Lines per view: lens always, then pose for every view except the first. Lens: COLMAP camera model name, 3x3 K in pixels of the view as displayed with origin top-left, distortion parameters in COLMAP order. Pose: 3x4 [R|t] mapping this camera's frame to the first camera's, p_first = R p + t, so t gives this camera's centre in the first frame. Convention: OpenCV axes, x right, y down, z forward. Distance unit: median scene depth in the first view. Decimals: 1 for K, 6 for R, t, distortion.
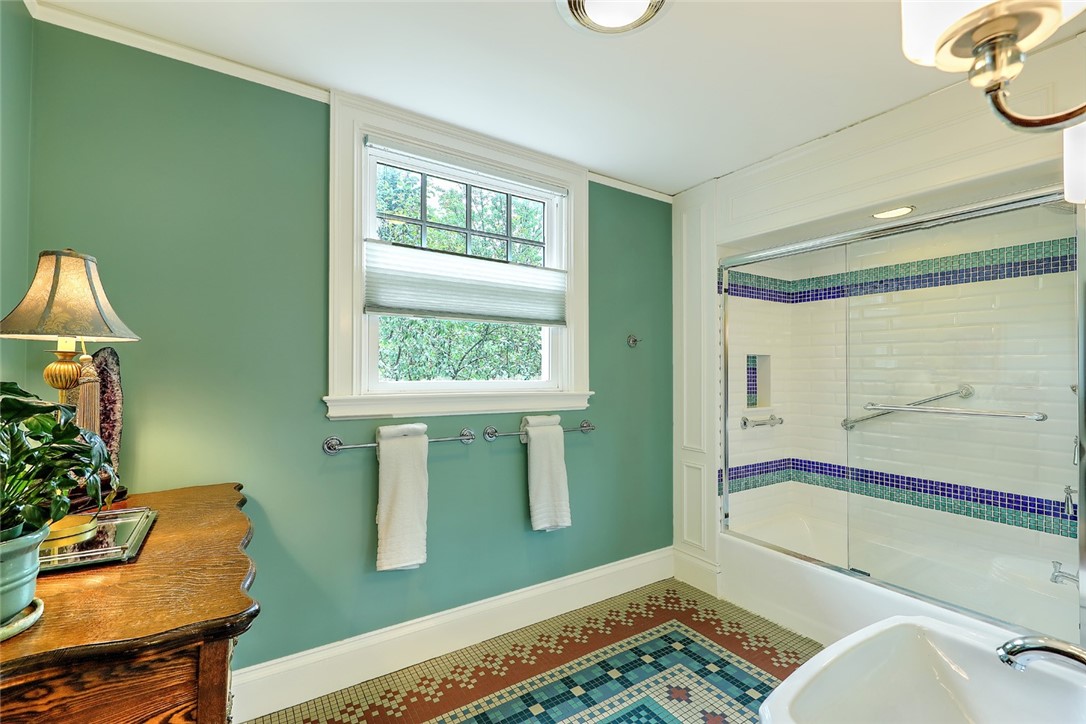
lens RADIAL K [[479.5, 0, 548.5], [0, 479.5, 364.0], [0, 0, 1]] dist [0.012738, -0.002680]
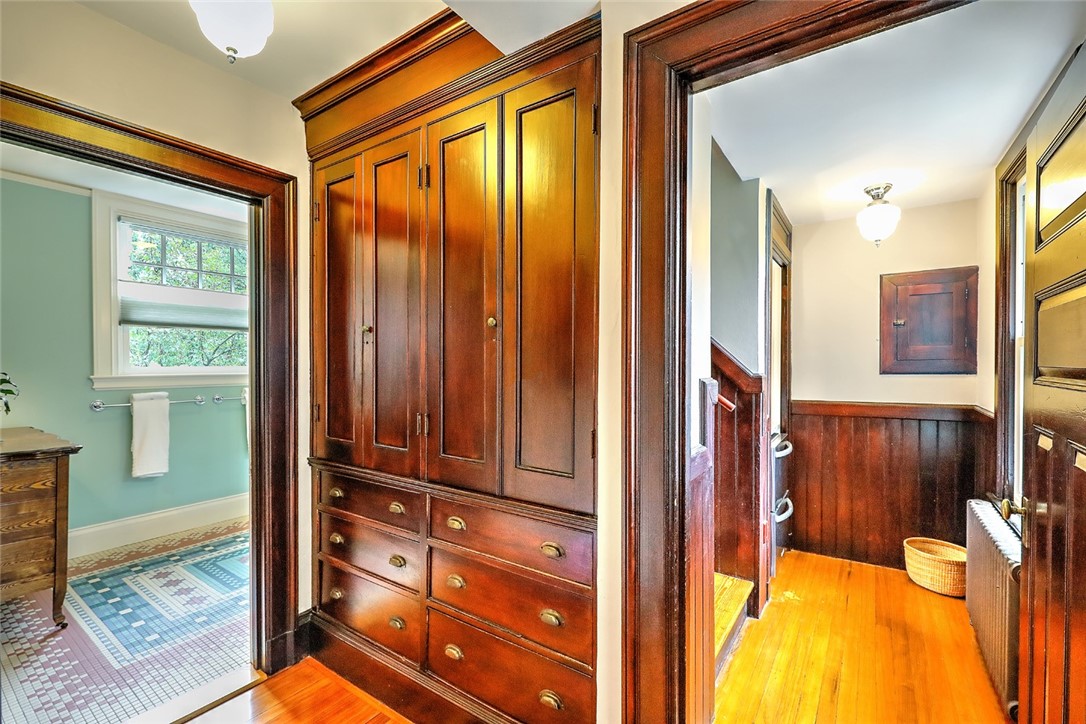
lens RADIAL K [[479.5, 0, 536.6], [0, 479.5, 363.5], [0, 0, 1]] dist [0.012738, -0.002680]
pose [[0.933177, -0.006464, 0.359358, 0.353715], [-0.002123, 0.999722, 0.023496, -0.015429], [-0.359410, -0.022689, 0.932904, -1.062999]]
